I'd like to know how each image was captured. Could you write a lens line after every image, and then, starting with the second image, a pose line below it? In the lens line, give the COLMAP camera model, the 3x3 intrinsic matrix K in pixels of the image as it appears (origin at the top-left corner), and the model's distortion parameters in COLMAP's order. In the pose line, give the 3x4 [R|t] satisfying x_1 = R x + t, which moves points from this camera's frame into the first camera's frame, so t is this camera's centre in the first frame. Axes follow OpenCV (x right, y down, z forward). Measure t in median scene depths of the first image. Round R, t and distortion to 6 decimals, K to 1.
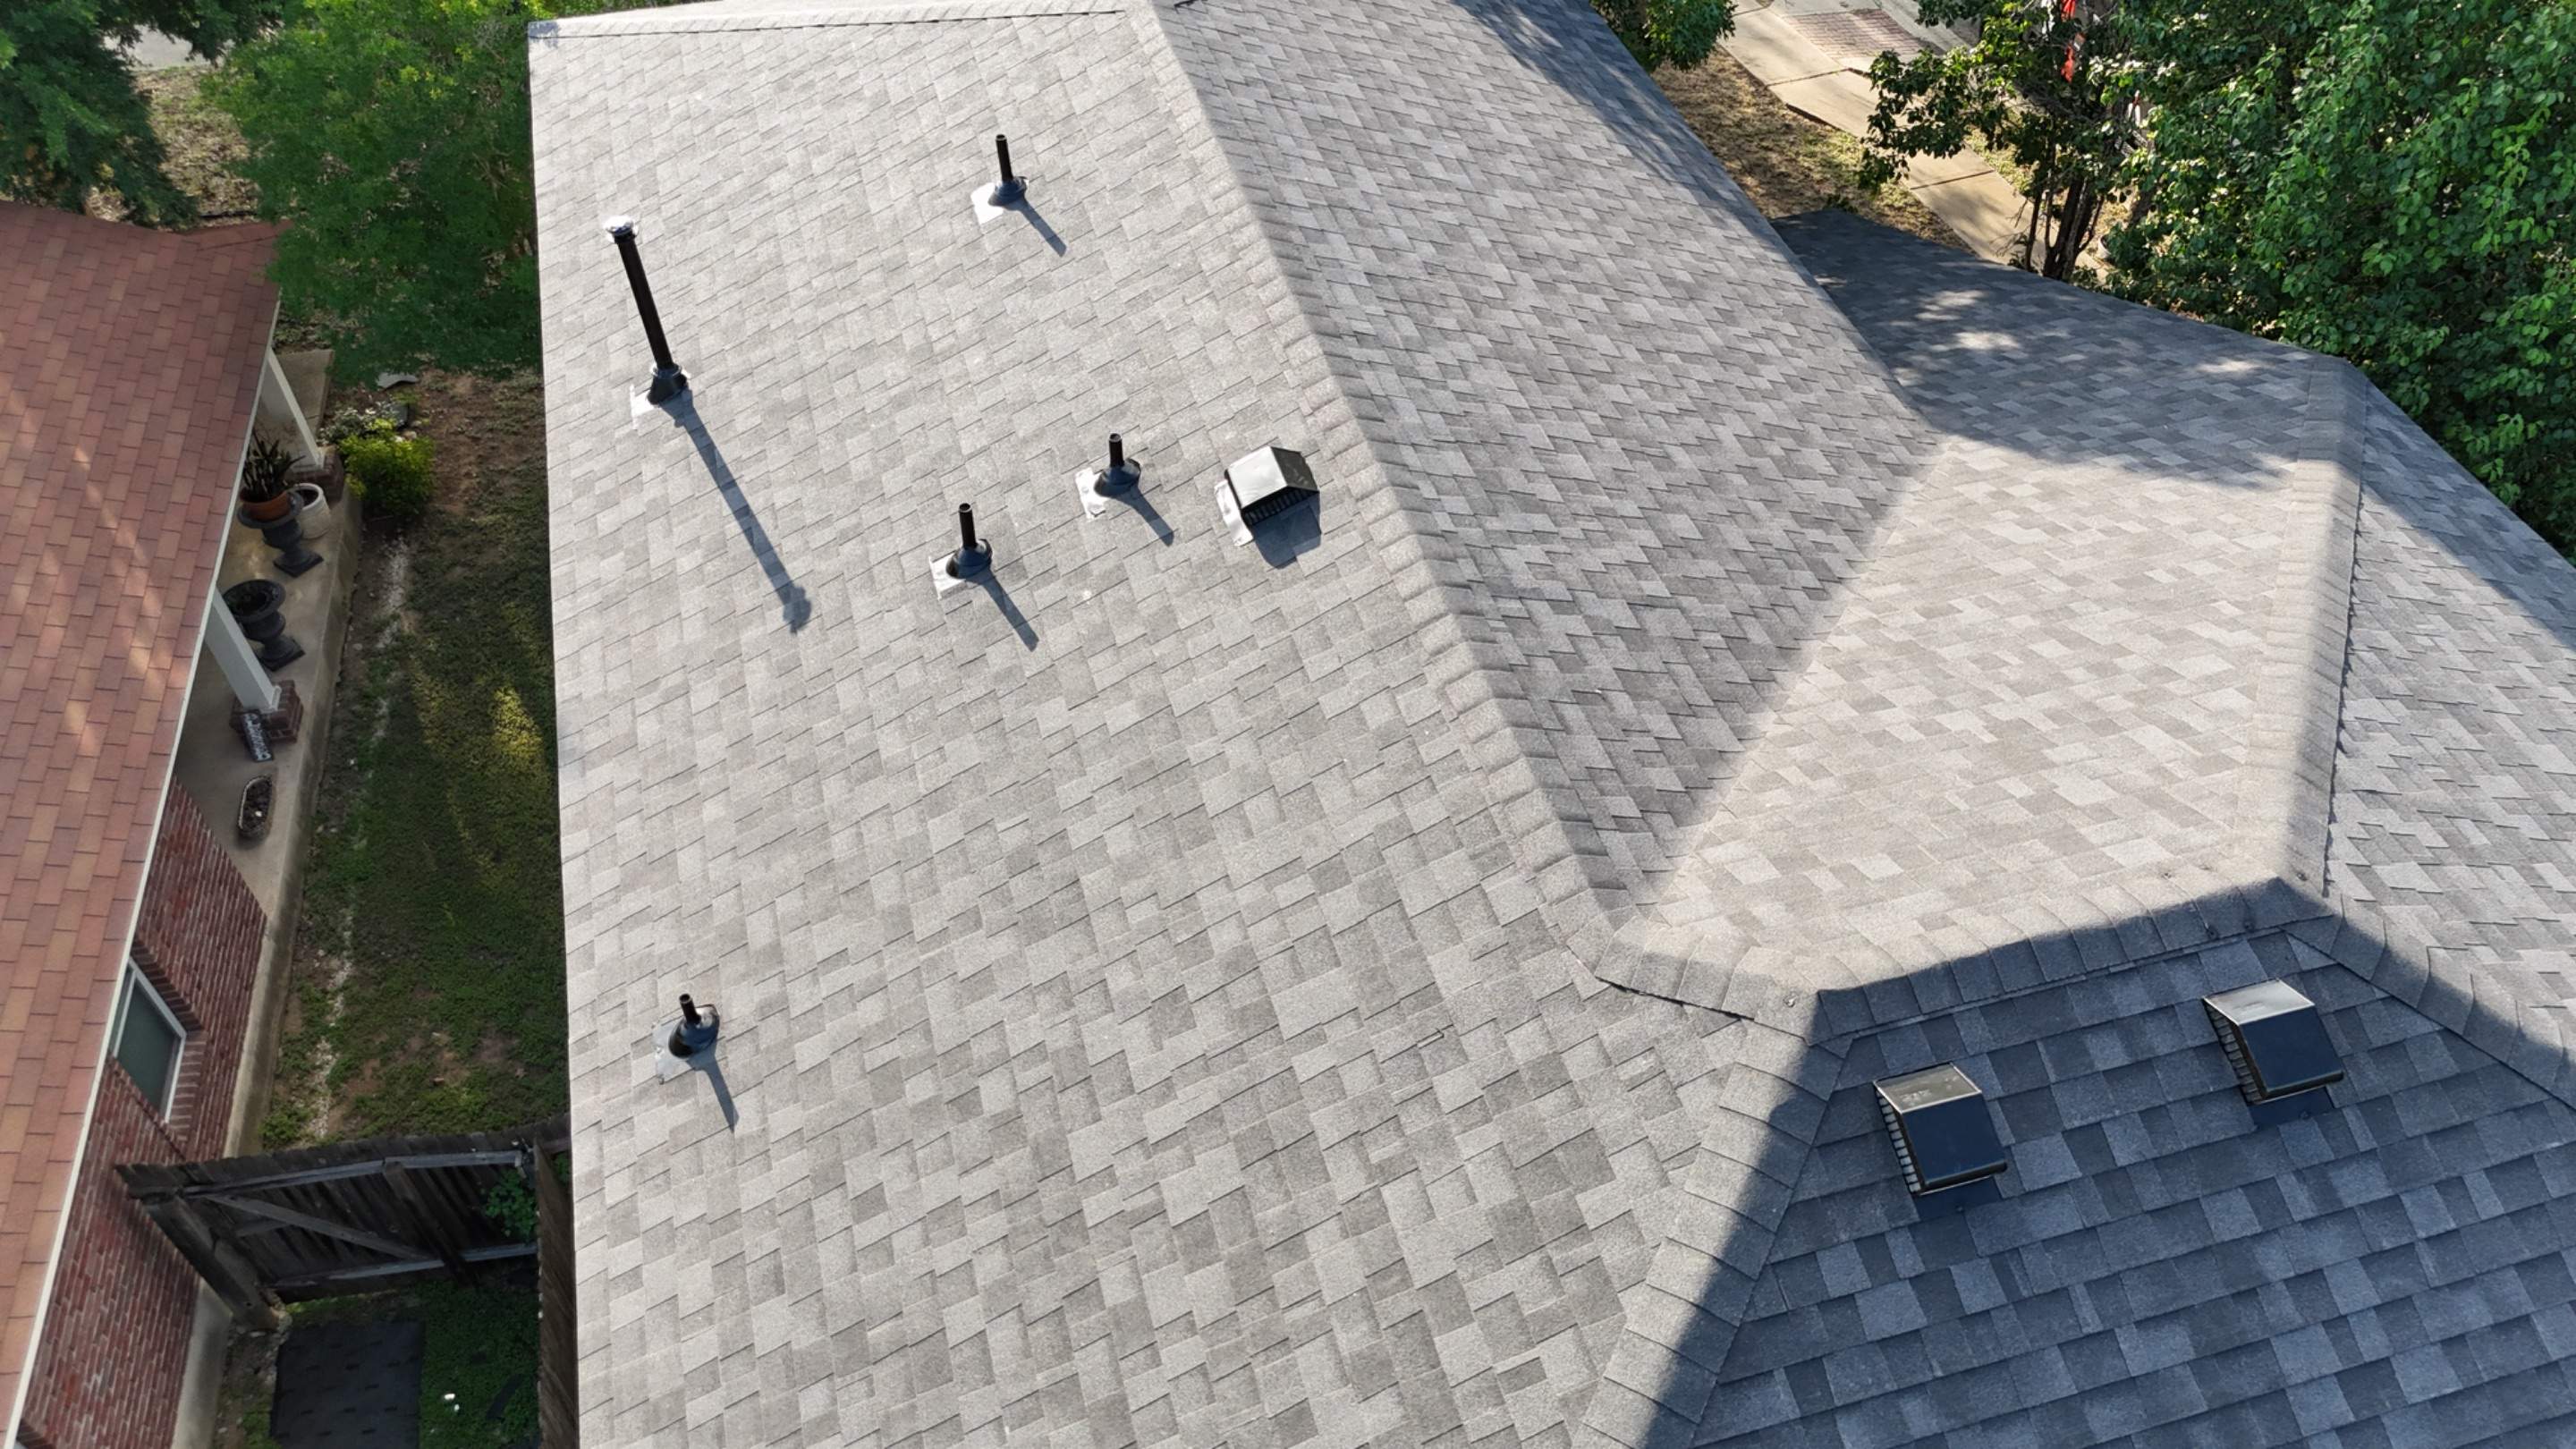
lens RADIAL K [[1897.5, 0, 1292.1], [0, 1897.5, 721.2], [0, 0, 1]] dist [0.077453, -0.076033]
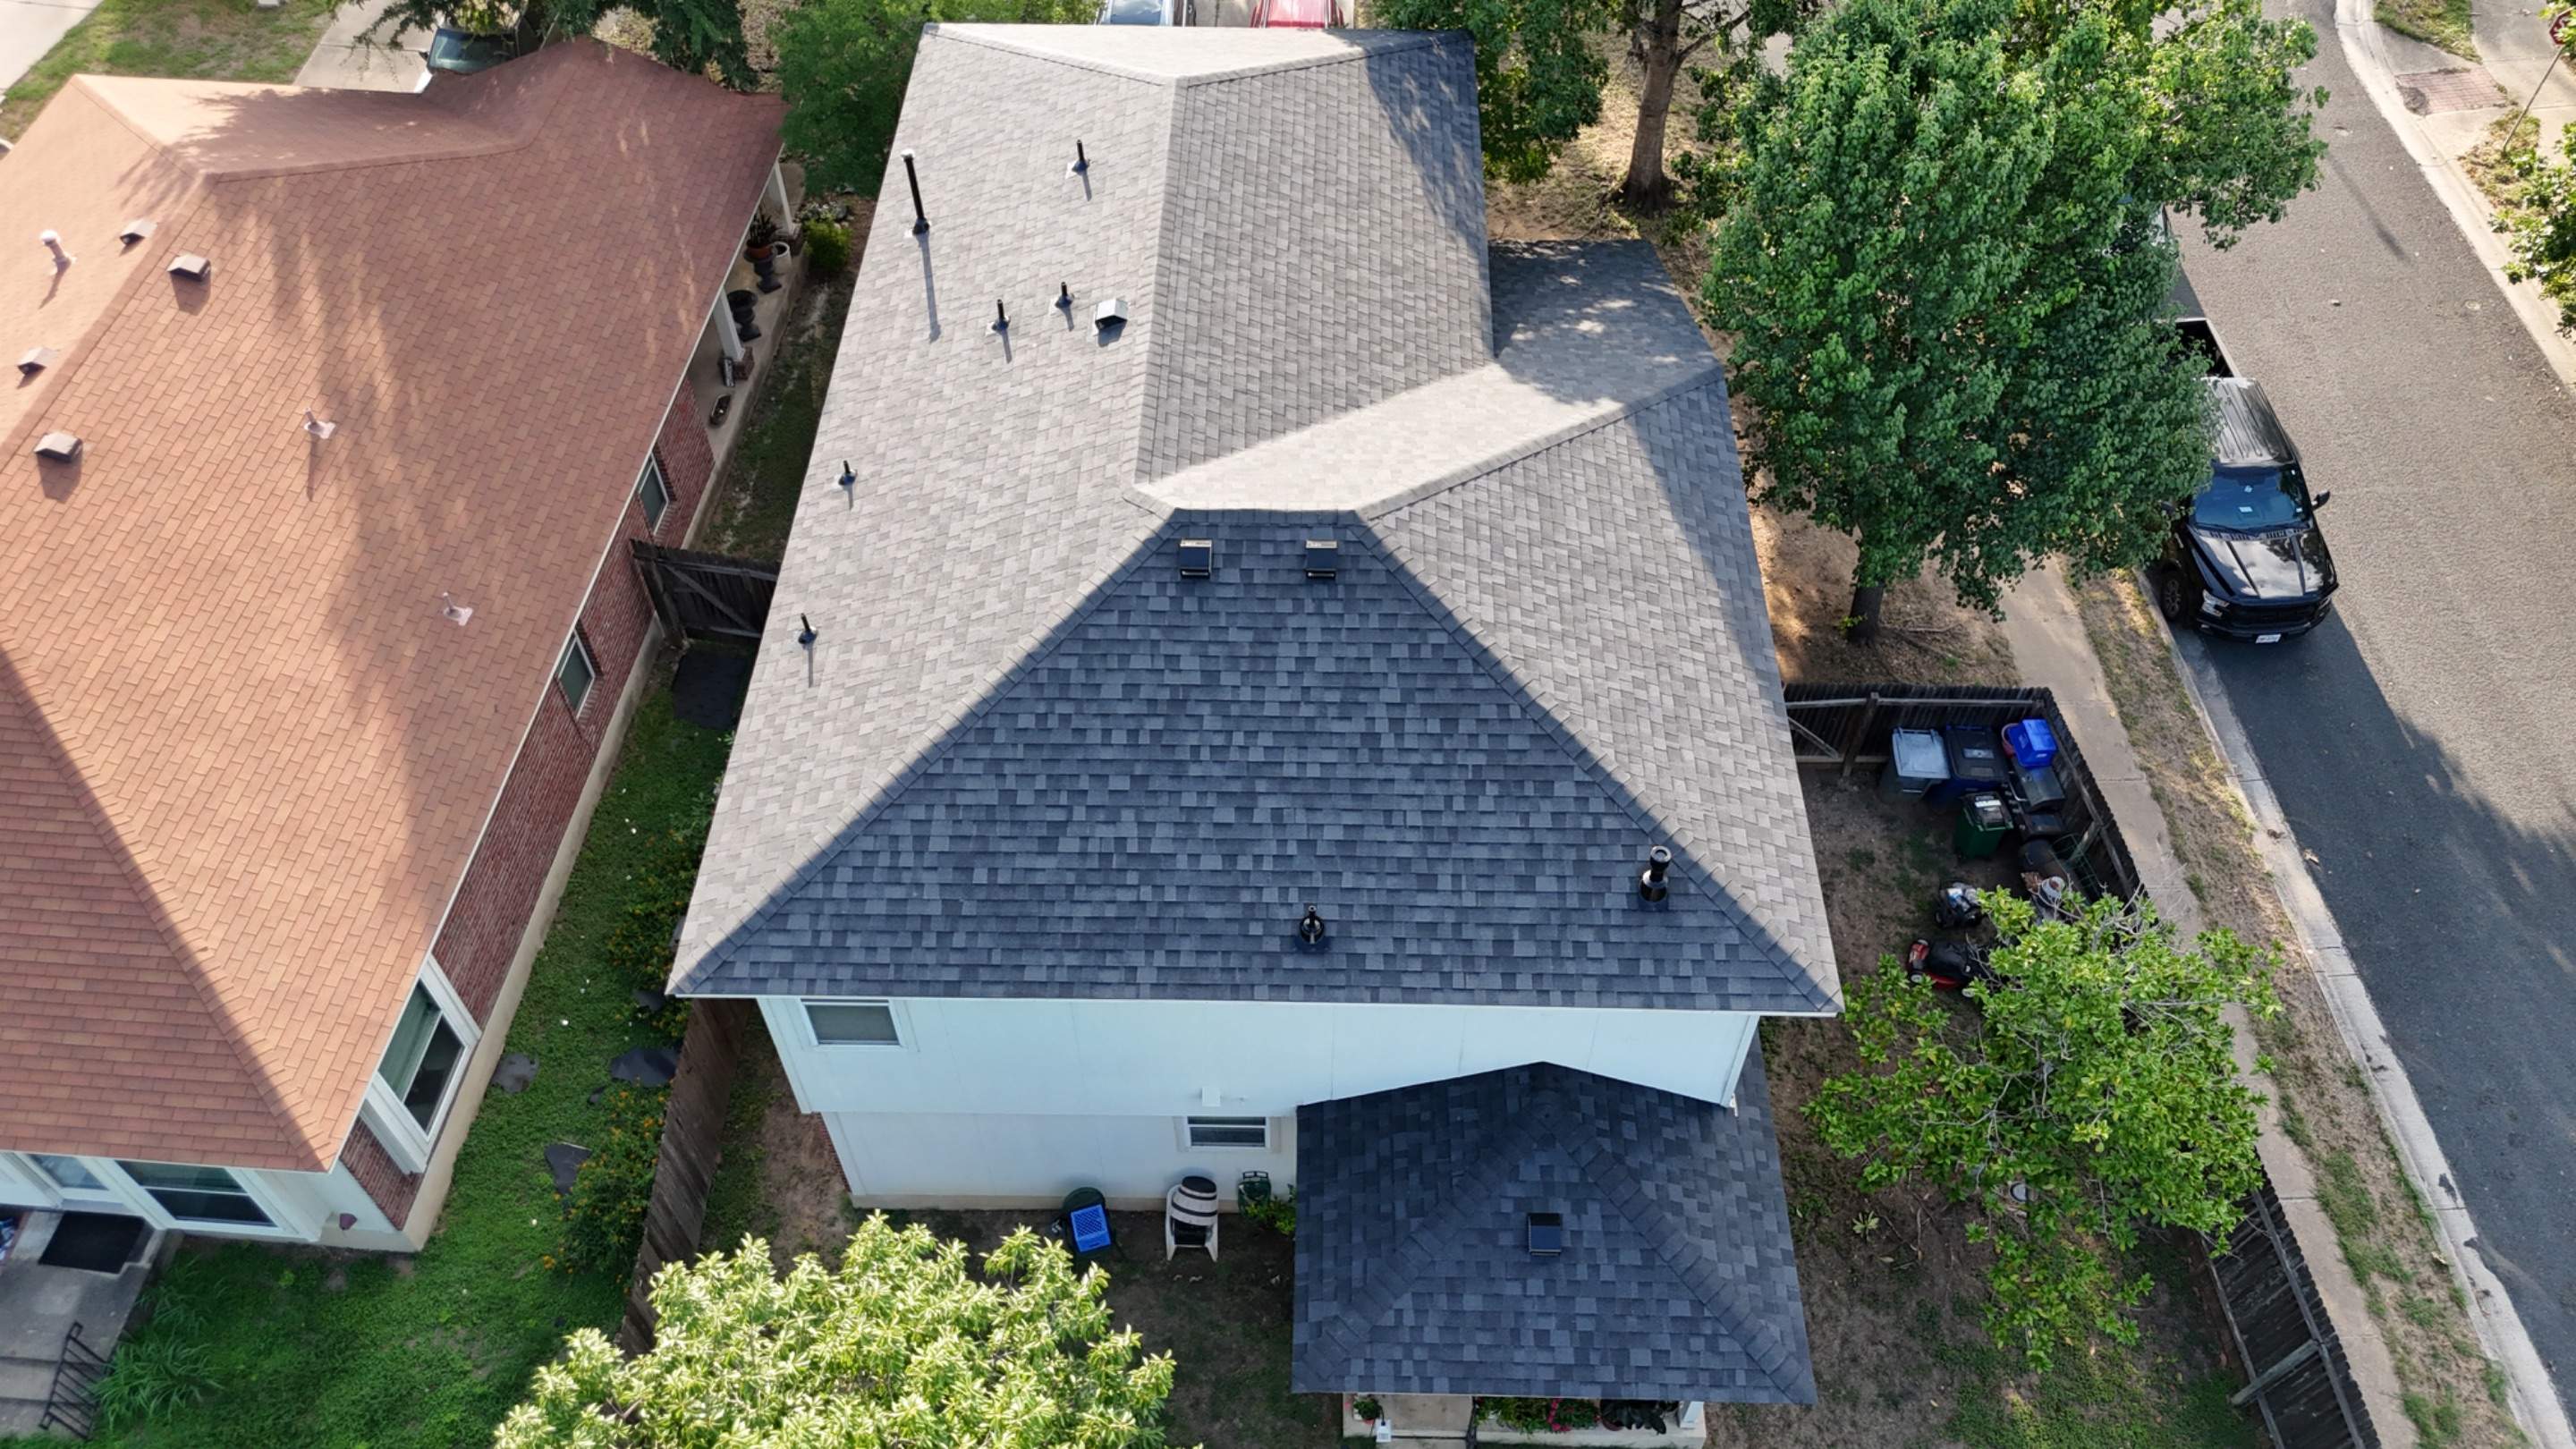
lens RADIAL K [[1897.5, 0, 1288.4], [0, 1897.5, 724.2], [0, 0, 1]] dist [0.077453, -0.076033]
pose [[0.954442, 0.225603, -0.195305, 0.772740], [-0.213736, 0.973600, 0.080127, 0.138431], [0.208226, -0.034732, 0.977464, -1.311754]]
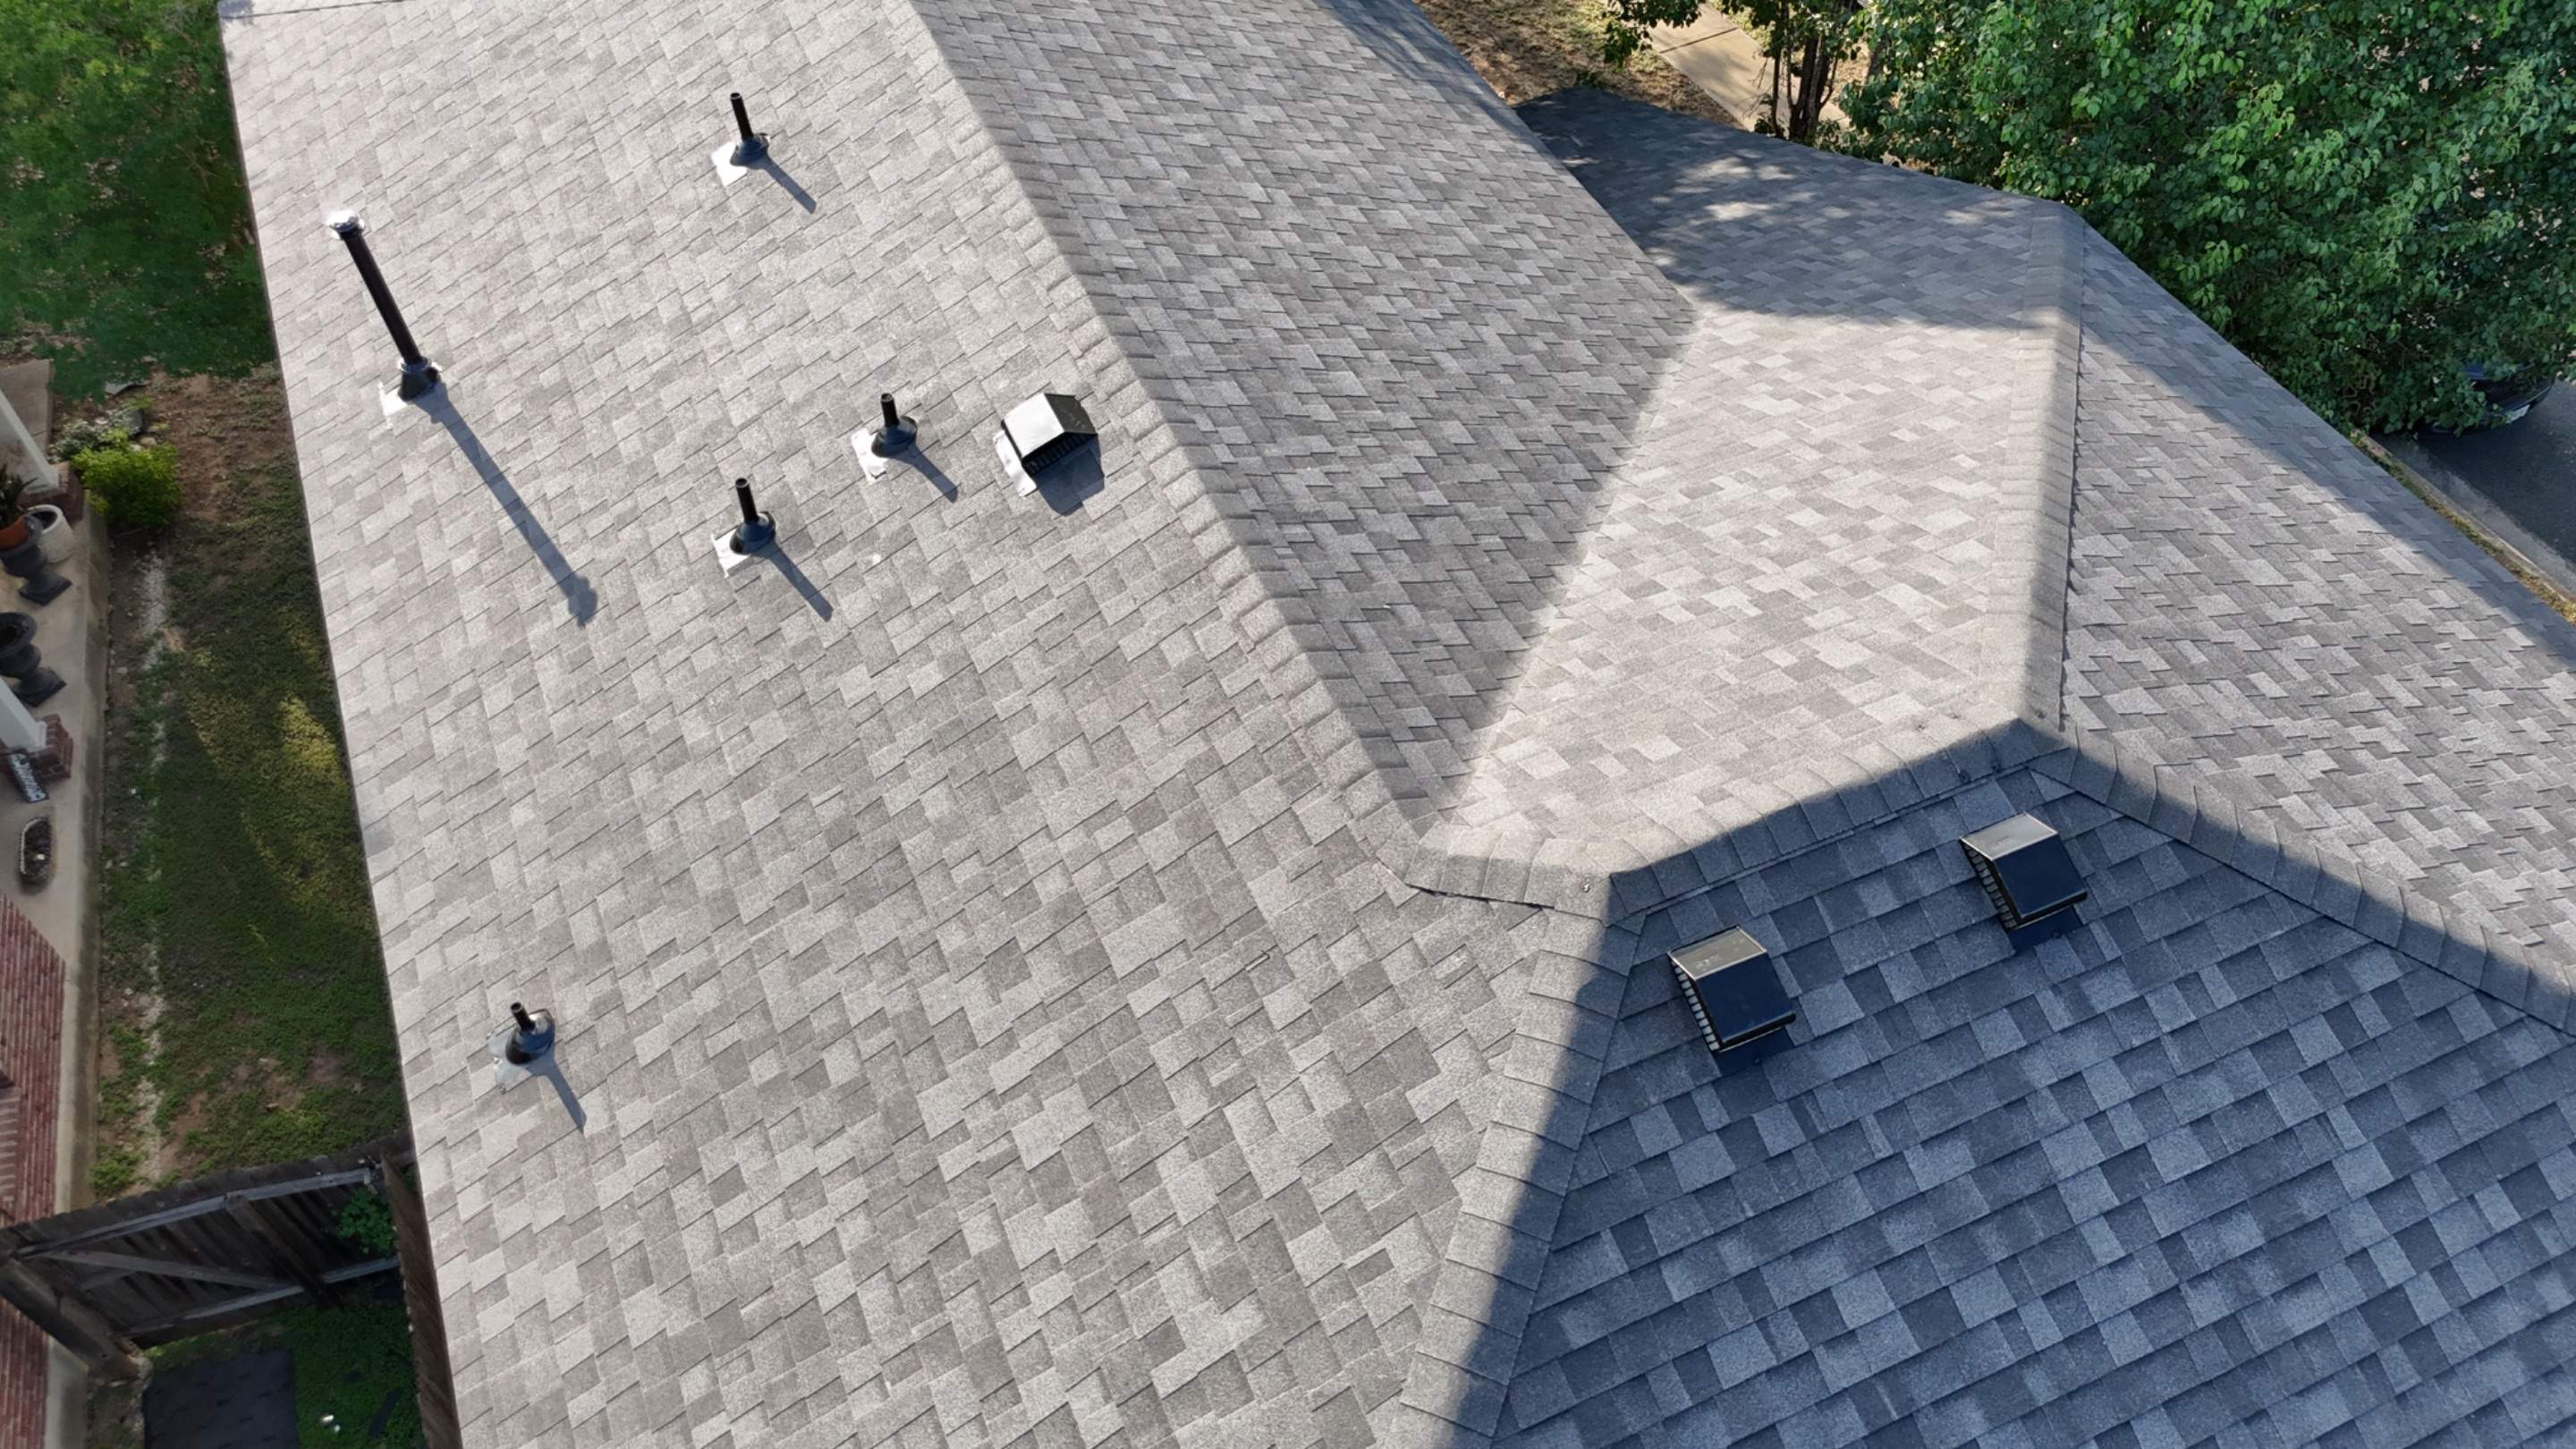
lens RADIAL K [[1897.5, 0, 1292.6], [0, 1897.5, 720.1], [0, 0, 1]] dist [0.077453, -0.076033]
pose [[0.990266, -0.110243, 0.084965, 0.013859], [0.105537, 0.992720, 0.058037, -0.017111], [-0.090744, -0.048505, 0.994692, -0.022725]]
